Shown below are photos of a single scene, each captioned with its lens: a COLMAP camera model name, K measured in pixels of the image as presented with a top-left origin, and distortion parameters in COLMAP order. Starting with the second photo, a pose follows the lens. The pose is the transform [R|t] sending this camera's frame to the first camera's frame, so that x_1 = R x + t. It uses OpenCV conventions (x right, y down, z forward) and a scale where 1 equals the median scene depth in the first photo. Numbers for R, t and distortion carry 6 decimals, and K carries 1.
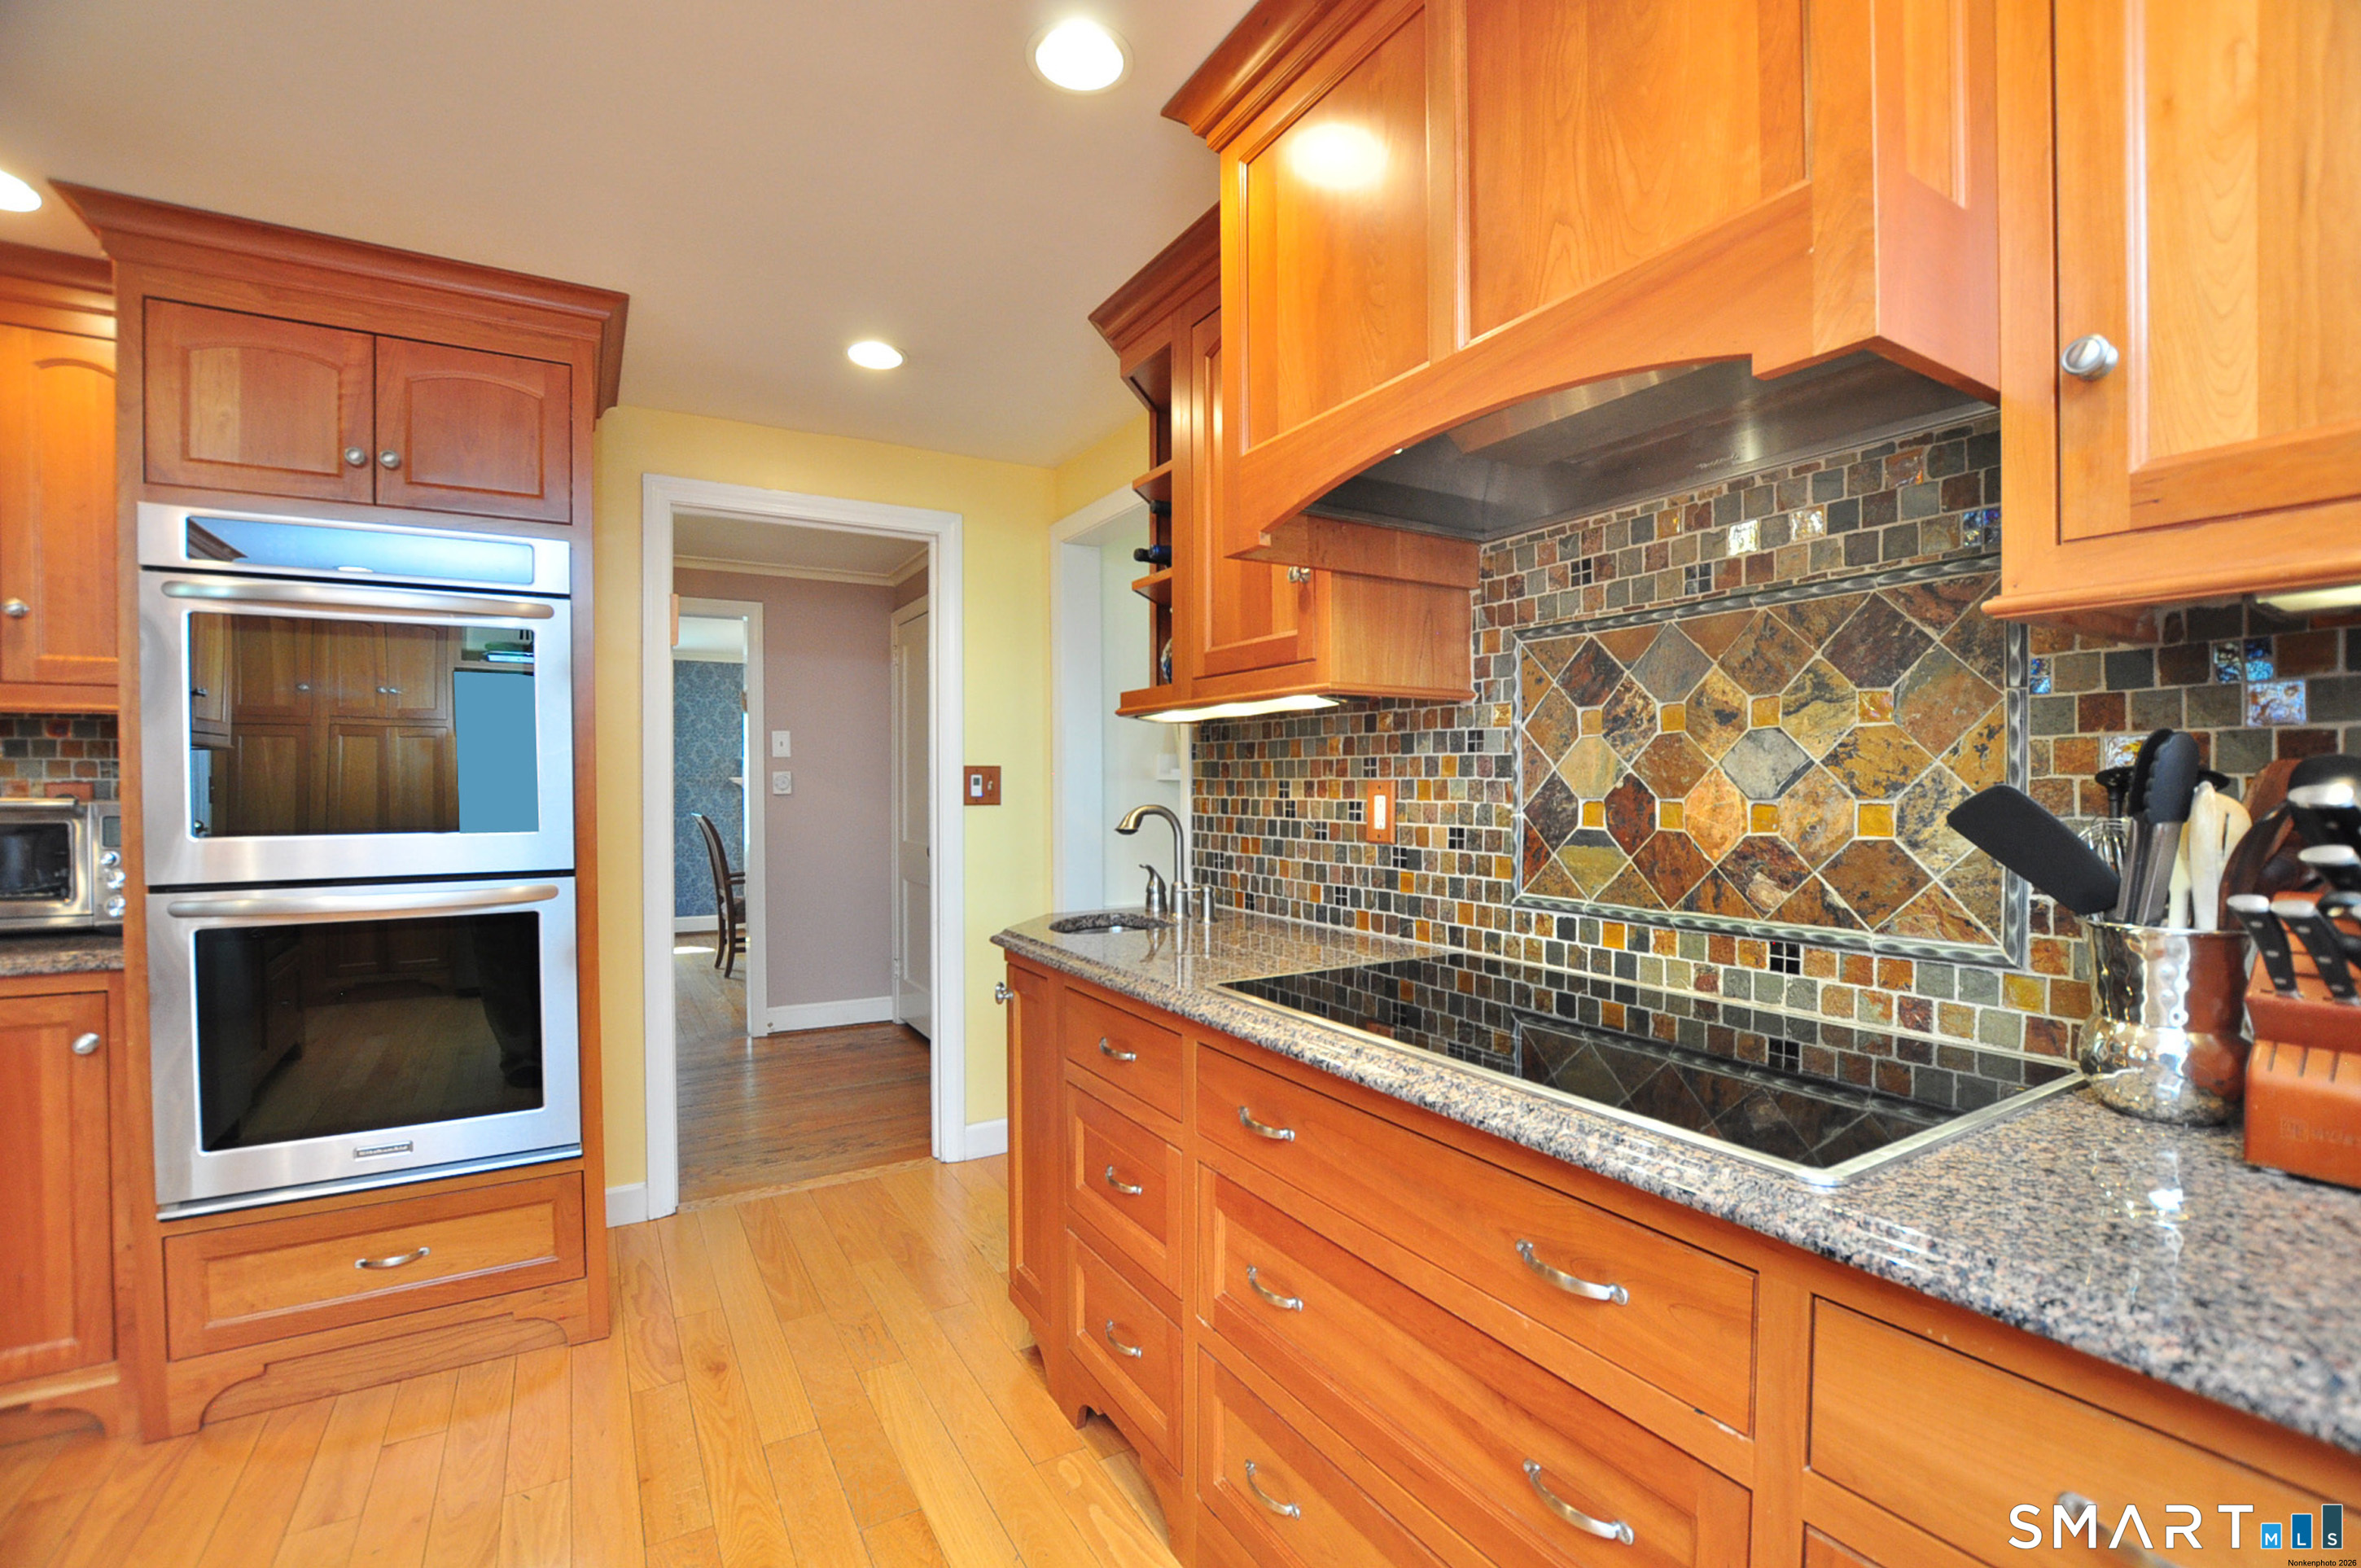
lens RADIAL K [[1040.1, 0, 1190.8], [0, 1040.1, 798.8], [0, 0, 1]] dist [-0.031840, 0.004656]
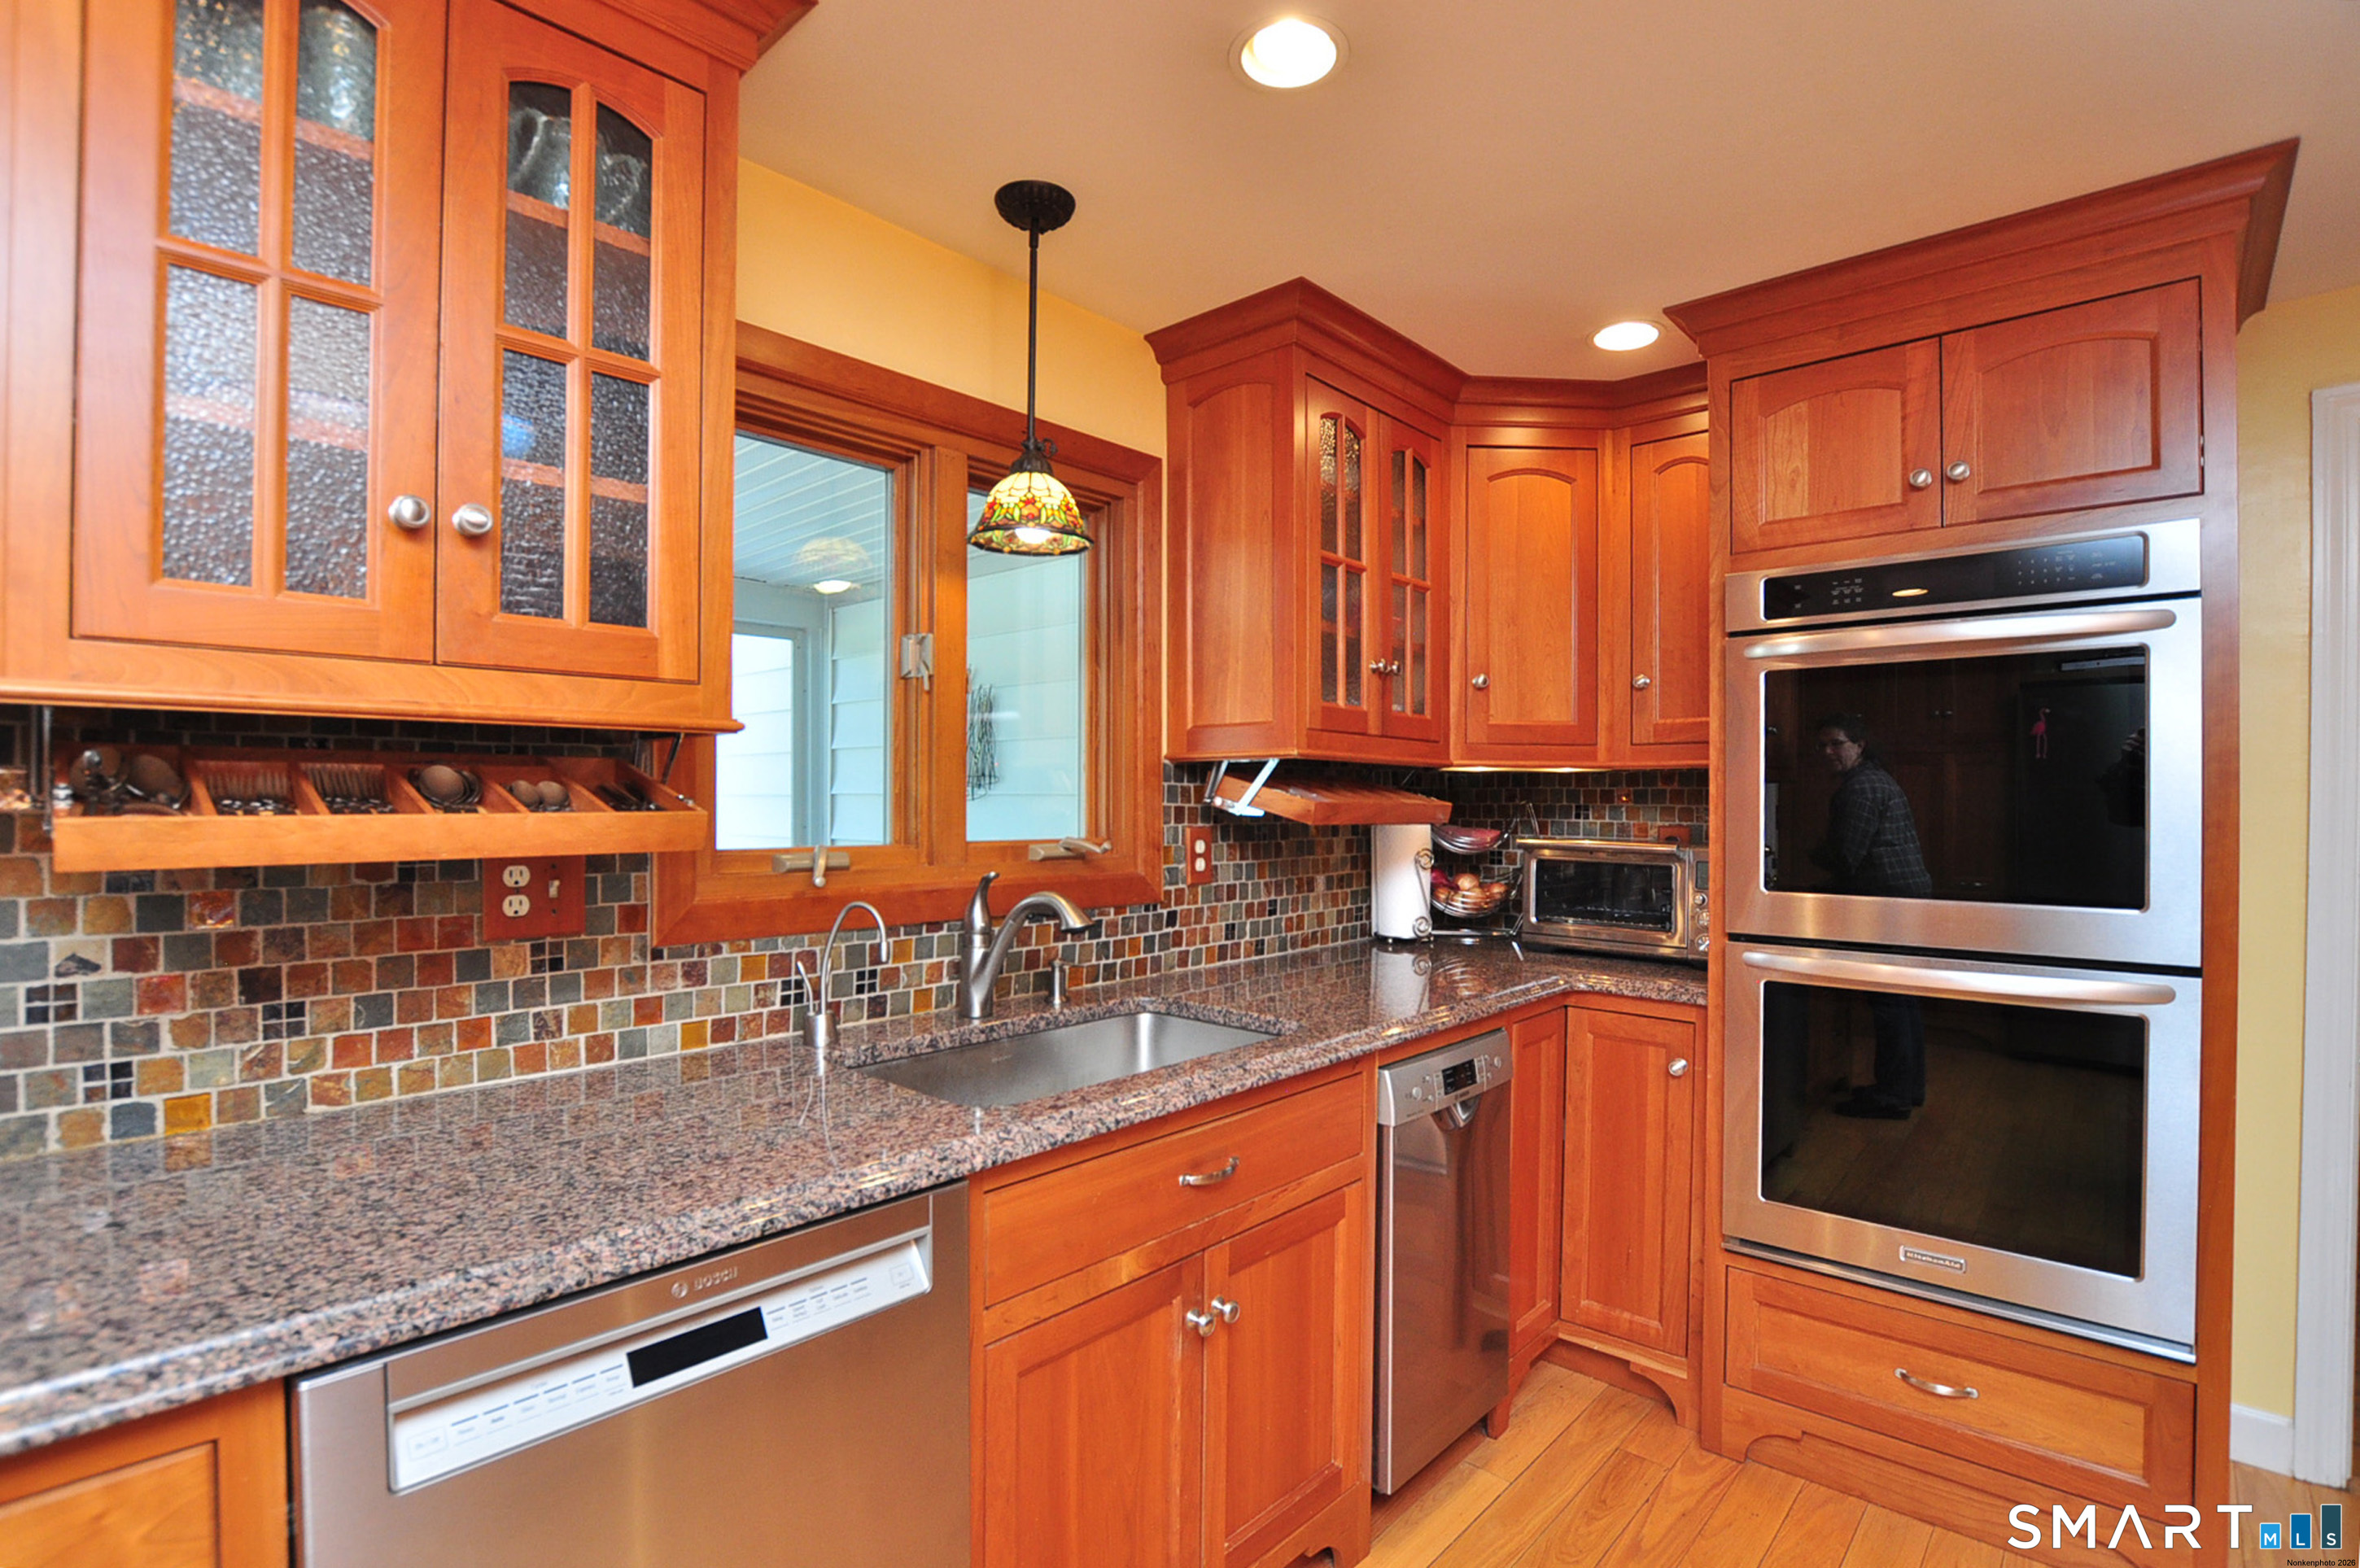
lens RADIAL K [[1110.4, 0, 1138.9], [0, 1110.4, 800.4], [0, 0, 1]] dist [-0.030186, 0.001969]
pose [[0.273064, 0.006309, -0.961975, -0.088631], [-0.020748, 0.999785, 0.000667, -0.042132], [0.961772, 0.019777, 0.273136, 0.084511]]
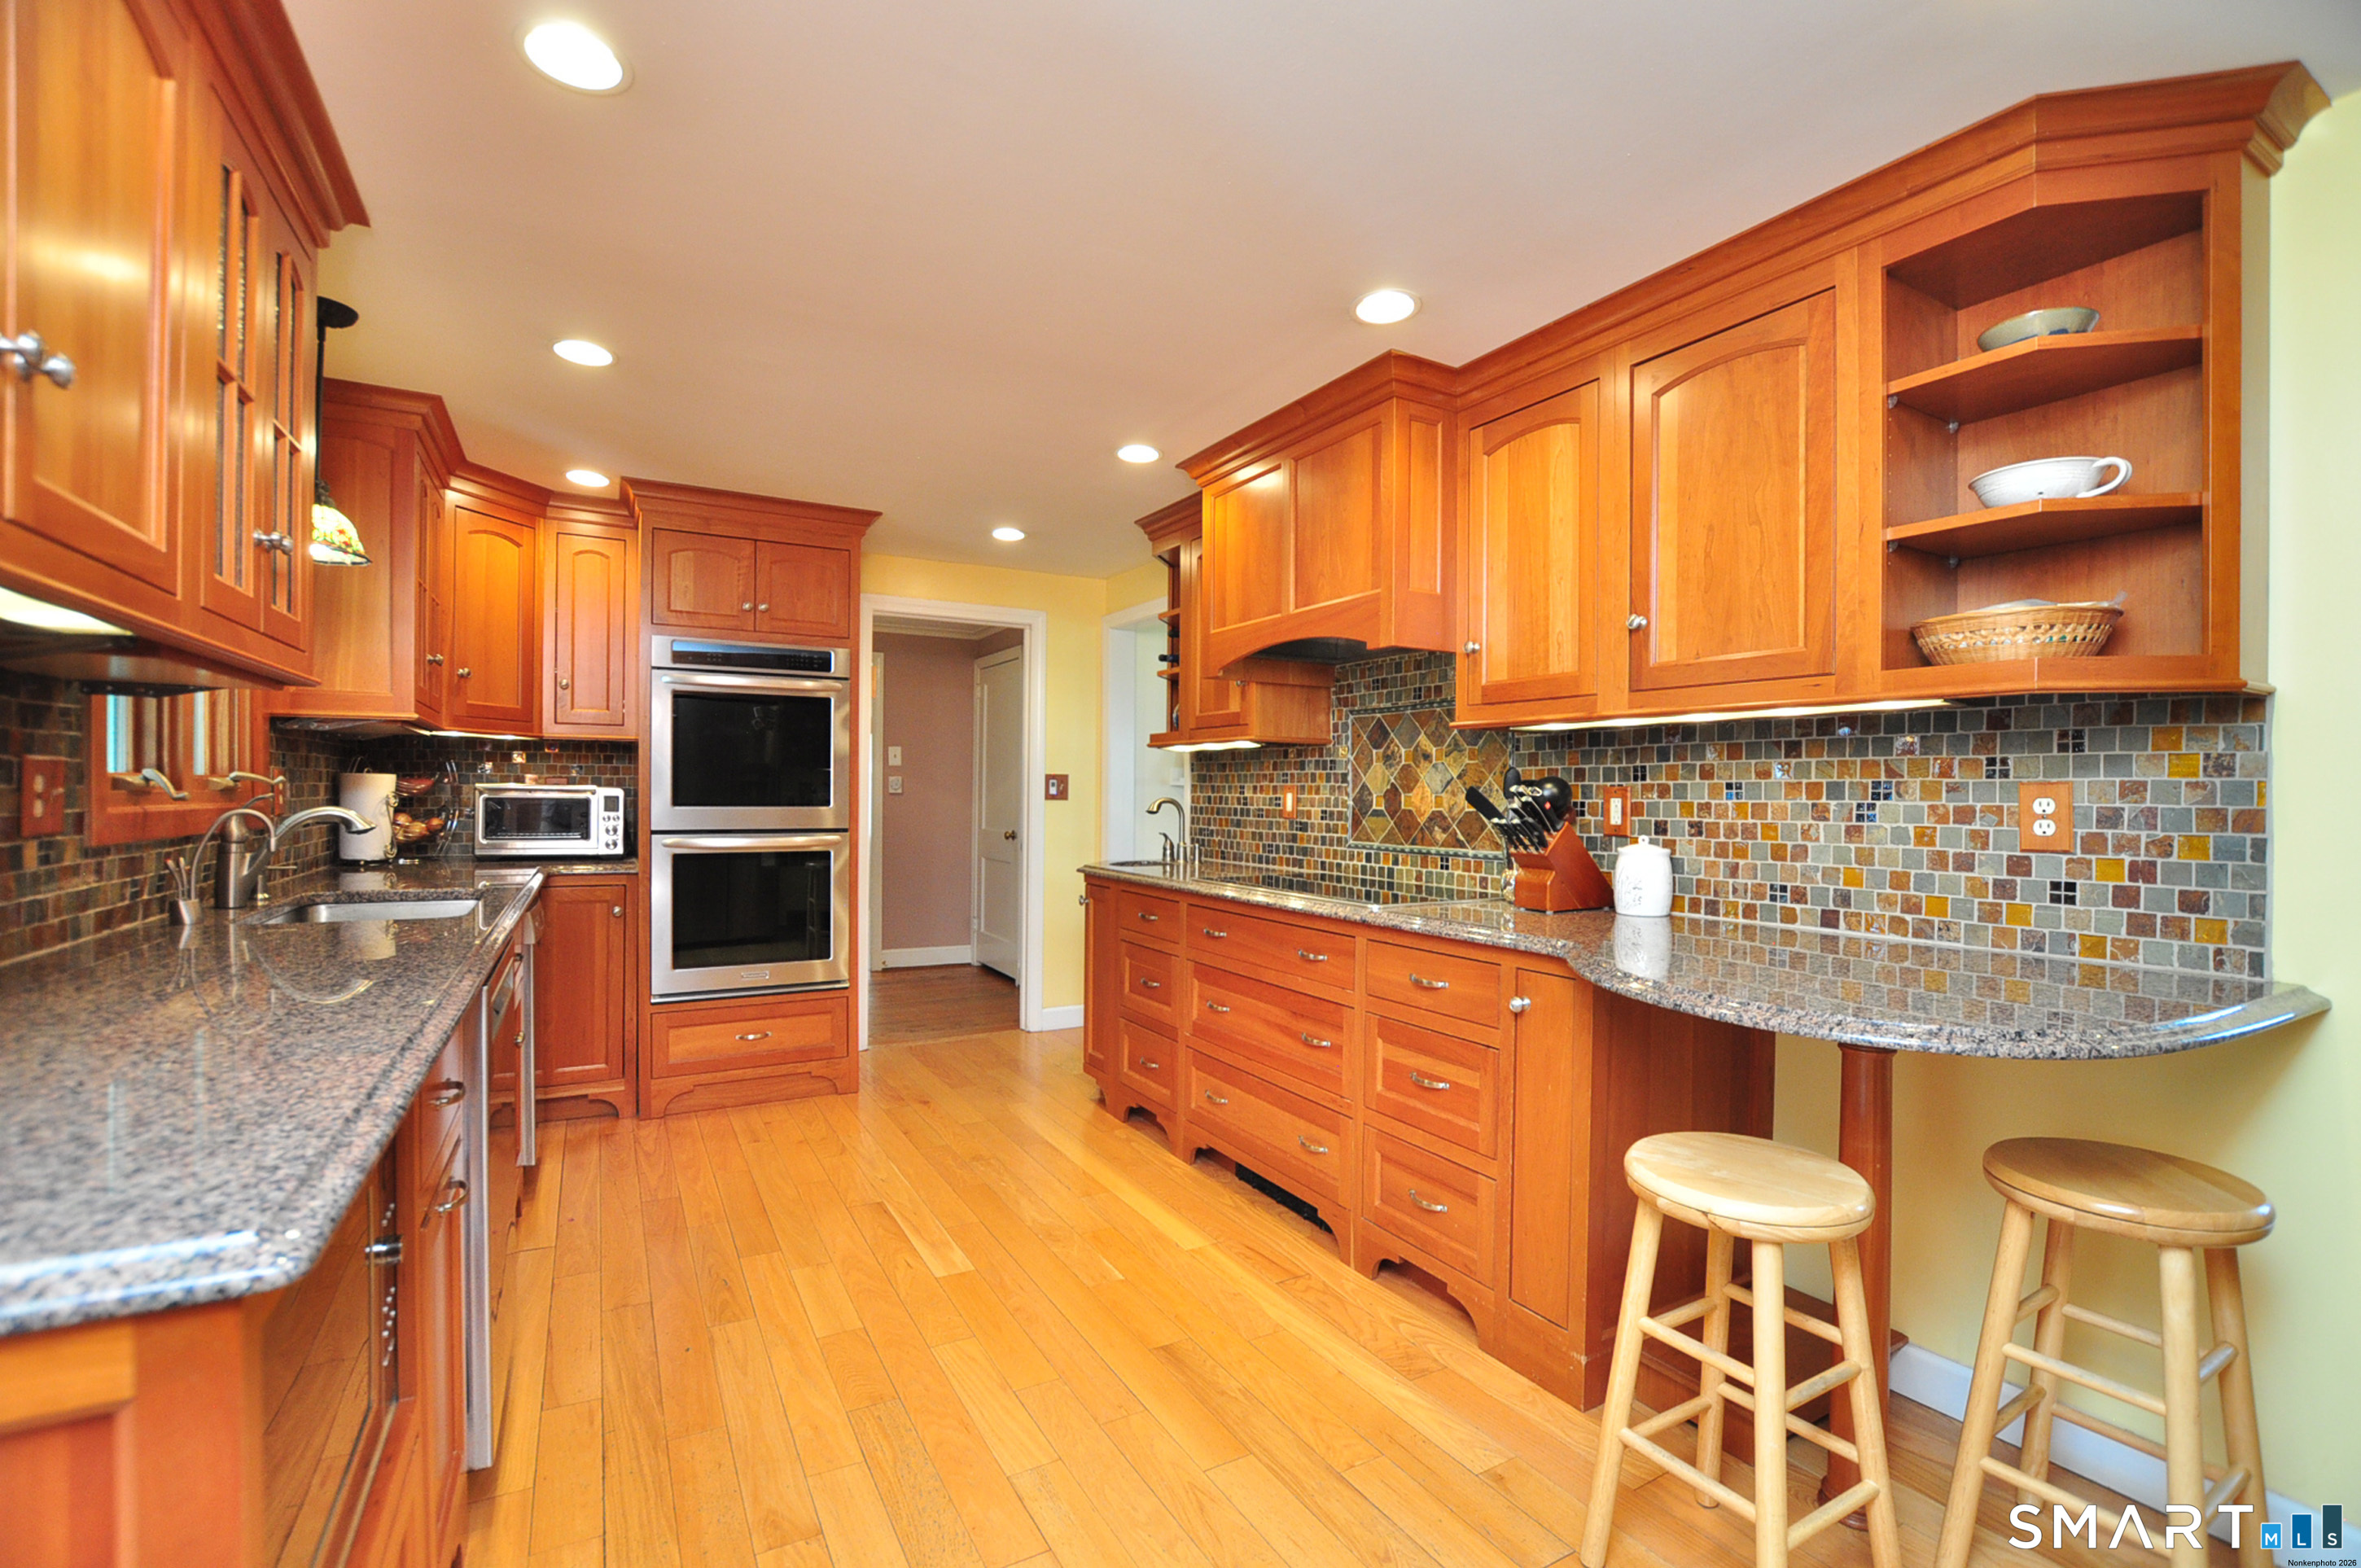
lens RADIAL K [[1040.1, 0, 1189.1], [0, 1040.1, 800.5], [0, 0, 1]] dist [-0.031840, 0.004656]
pose [[0.999798, 0.012828, -0.015497, 0.036163], [-0.012959, 0.999881, -0.008355, 0.032271], [0.015388, 0.008555, 0.999845, -0.995579]]
